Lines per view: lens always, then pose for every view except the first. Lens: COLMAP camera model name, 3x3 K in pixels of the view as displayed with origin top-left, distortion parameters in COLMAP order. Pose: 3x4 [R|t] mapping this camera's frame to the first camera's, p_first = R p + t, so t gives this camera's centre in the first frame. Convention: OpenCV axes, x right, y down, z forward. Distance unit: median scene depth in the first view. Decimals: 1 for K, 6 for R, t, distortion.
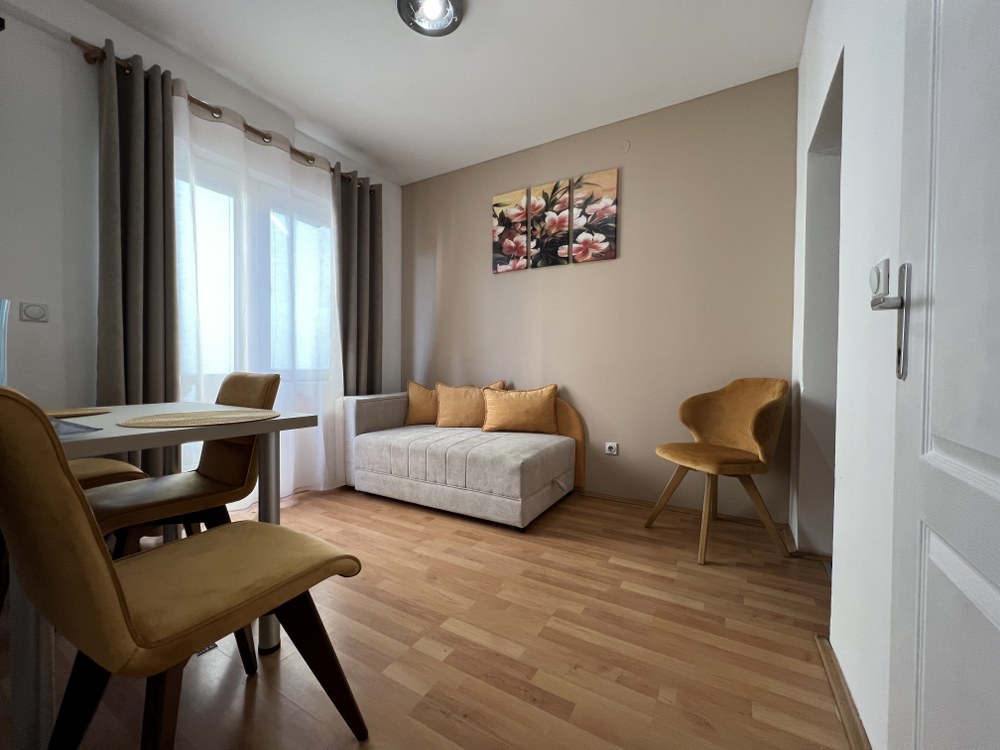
lens RADIAL K [[399.7, 0, 499.9], [0, 399.7, 373.0], [0, 0, 1]] dist [-0.000978, 0.000718]
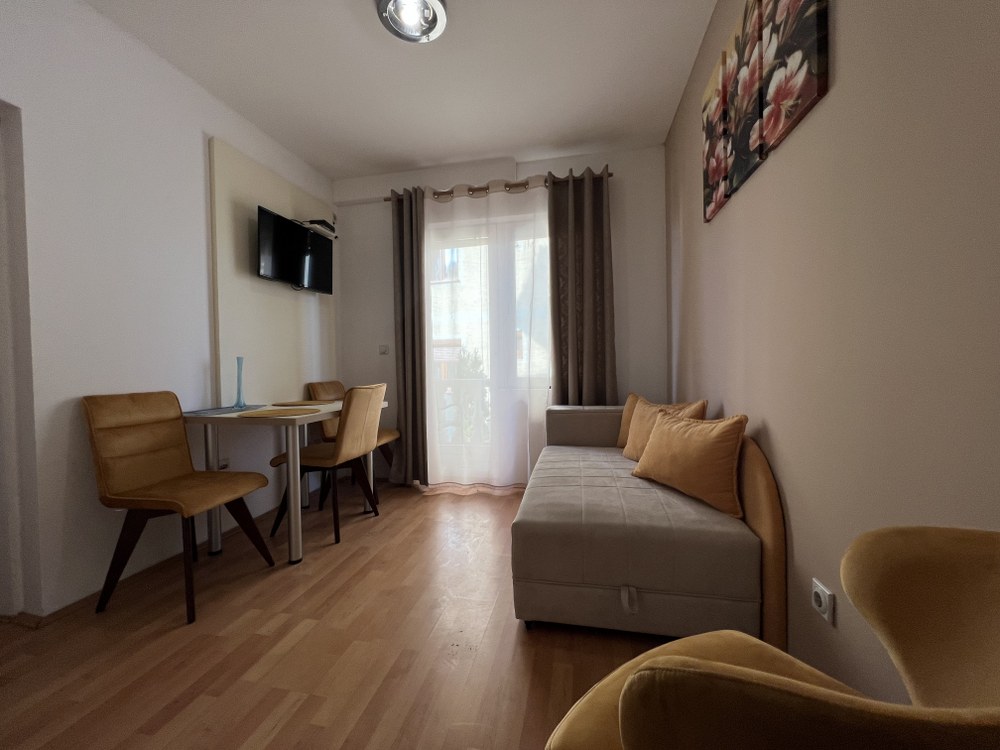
lens RADIAL K [[399.7, 0, 496.5], [0, 399.7, 374.9], [0, 0, 1]] dist [-0.000978, 0.000718]
pose [[0.305487, 0.010399, -0.952139, 0.659173], [0.006677, 0.999892, 0.013063, -0.039907], [0.952173, -0.010348, 0.305385, 0.717898]]
